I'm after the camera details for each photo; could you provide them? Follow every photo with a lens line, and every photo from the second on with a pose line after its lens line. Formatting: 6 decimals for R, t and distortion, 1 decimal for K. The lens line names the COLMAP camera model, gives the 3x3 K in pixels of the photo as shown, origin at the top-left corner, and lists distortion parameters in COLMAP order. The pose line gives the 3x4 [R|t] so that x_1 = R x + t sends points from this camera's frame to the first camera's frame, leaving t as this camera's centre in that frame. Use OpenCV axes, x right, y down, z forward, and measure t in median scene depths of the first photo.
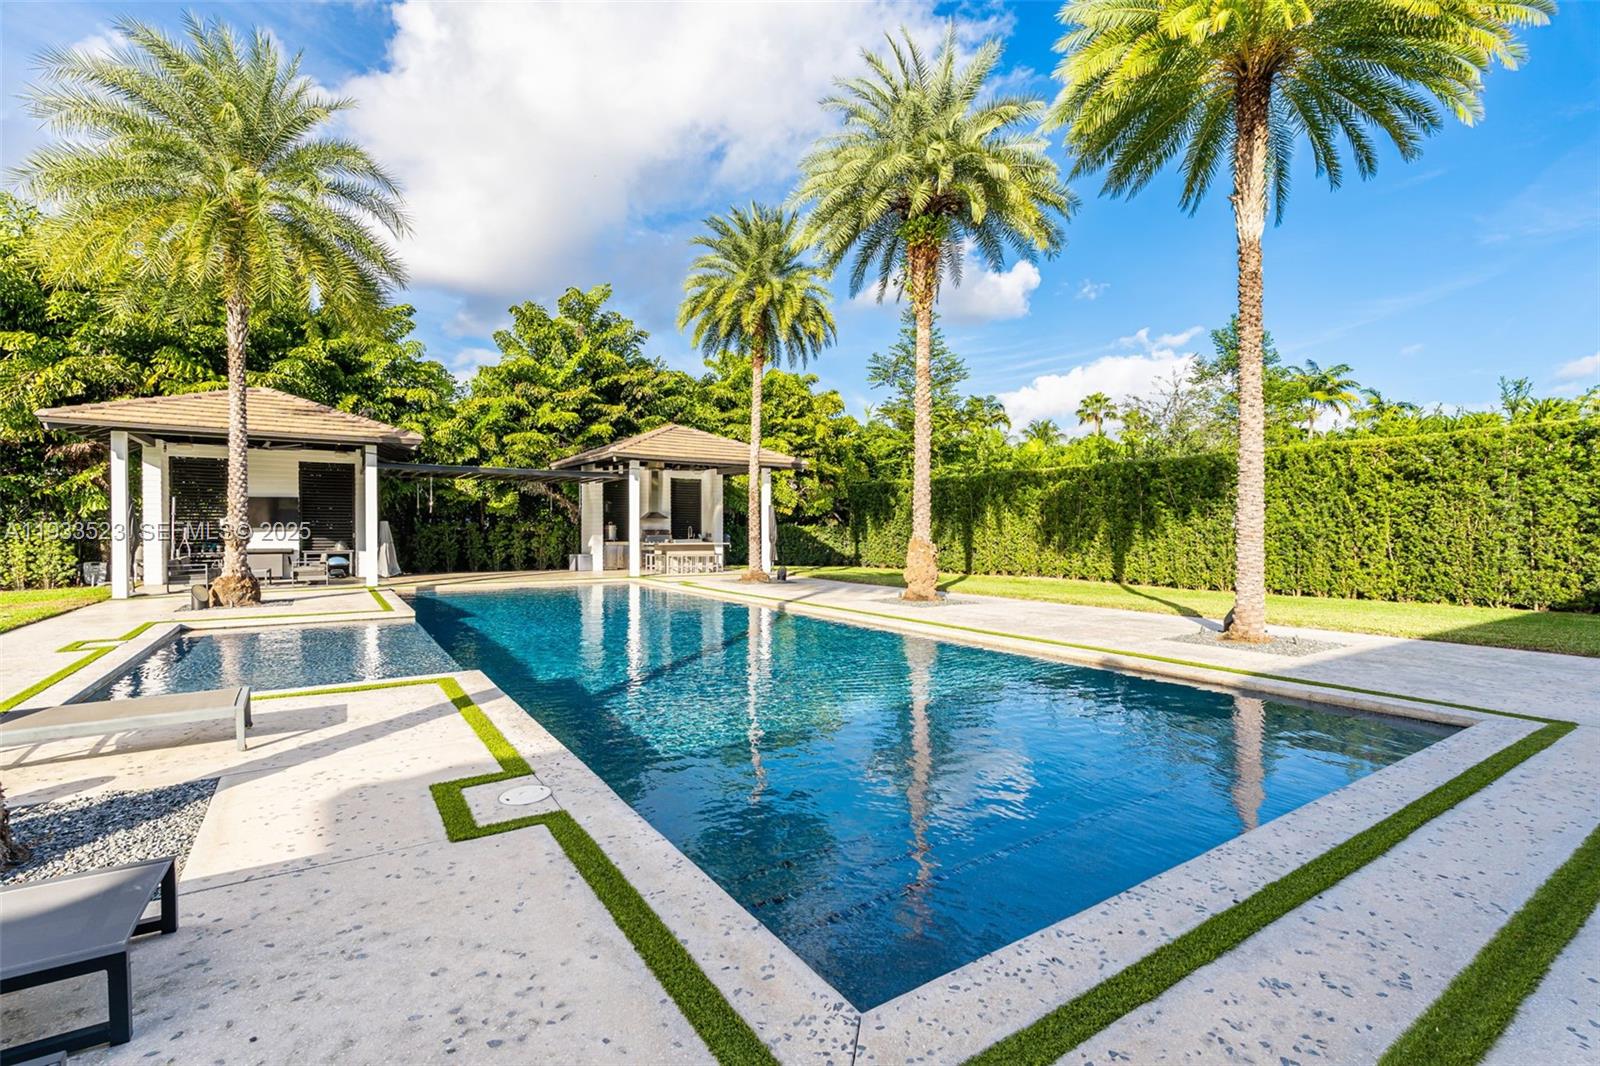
lens RADIAL K [[719.5, 0, 793.1], [0, 719.5, 515.5], [0, 0, 1]] dist [-0.002275, -0.000198]
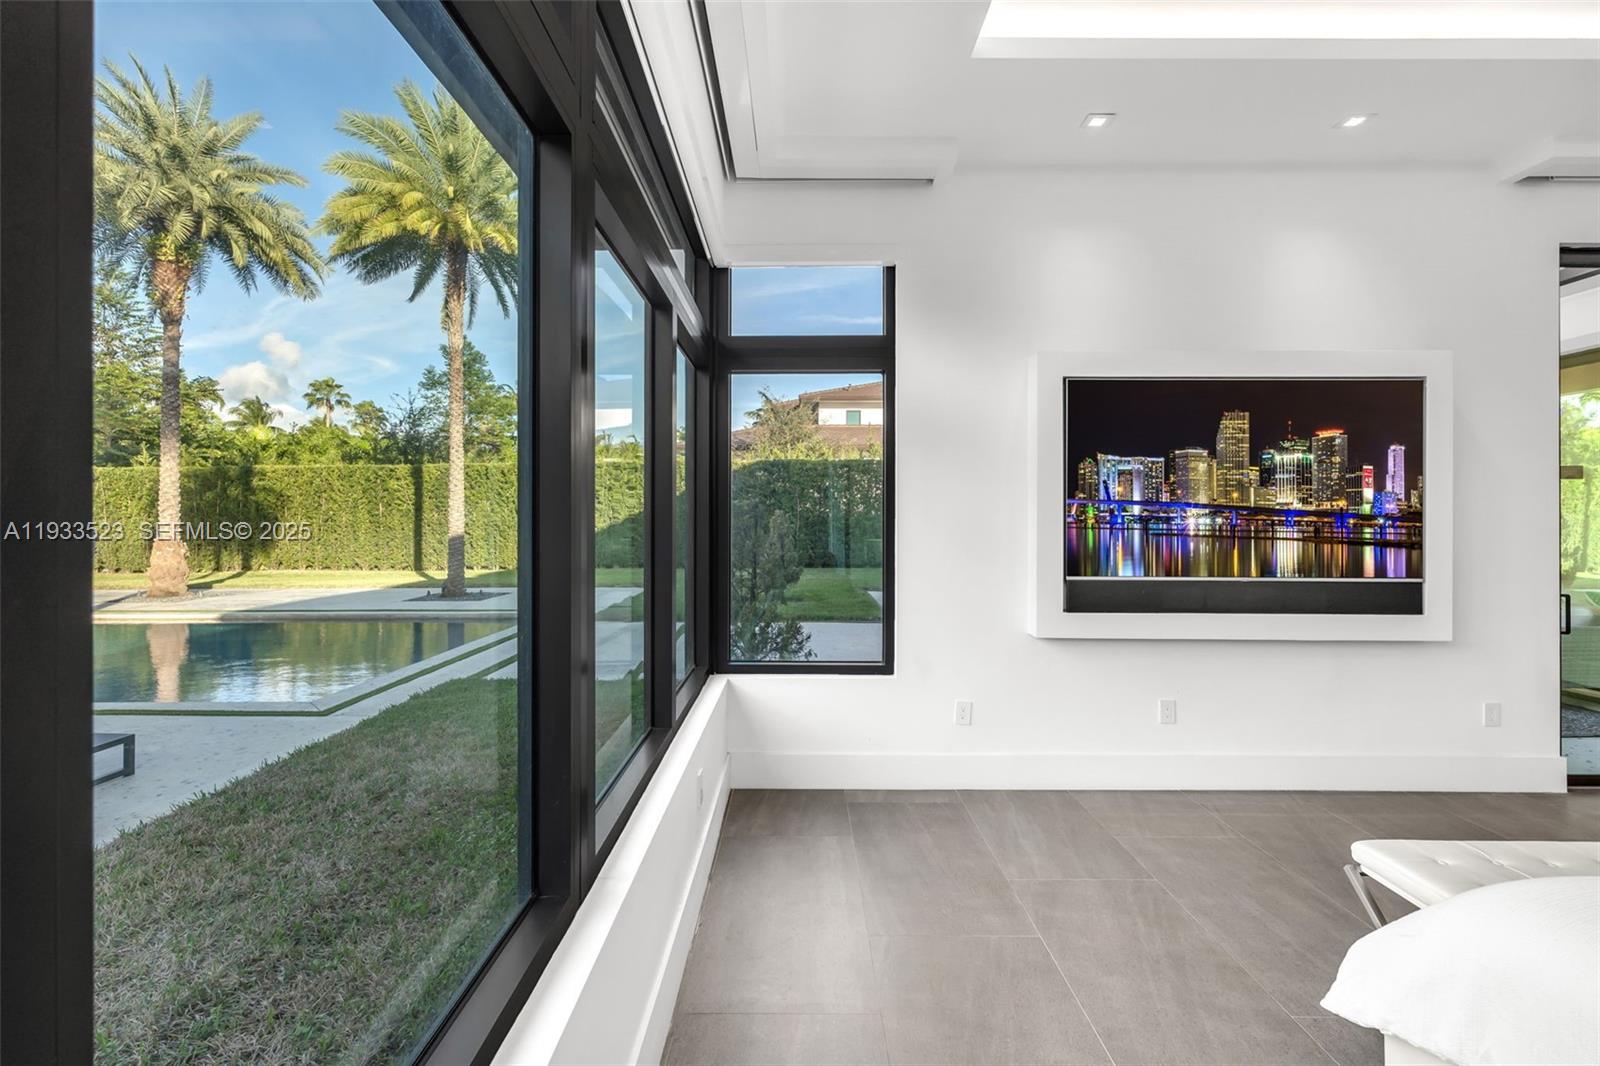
lens RADIAL K [[719.5, 0, 793.1], [0, 719.5, 515.5], [0, 0, 1]] dist [-0.002275, -0.000198]
pose [[0.557808, -0.007043, 0.829940, -0.111268], [-0.007076, 0.999887, 0.013240, -0.012722], [-0.829940, -0.013258, 0.557695, -0.207835]]
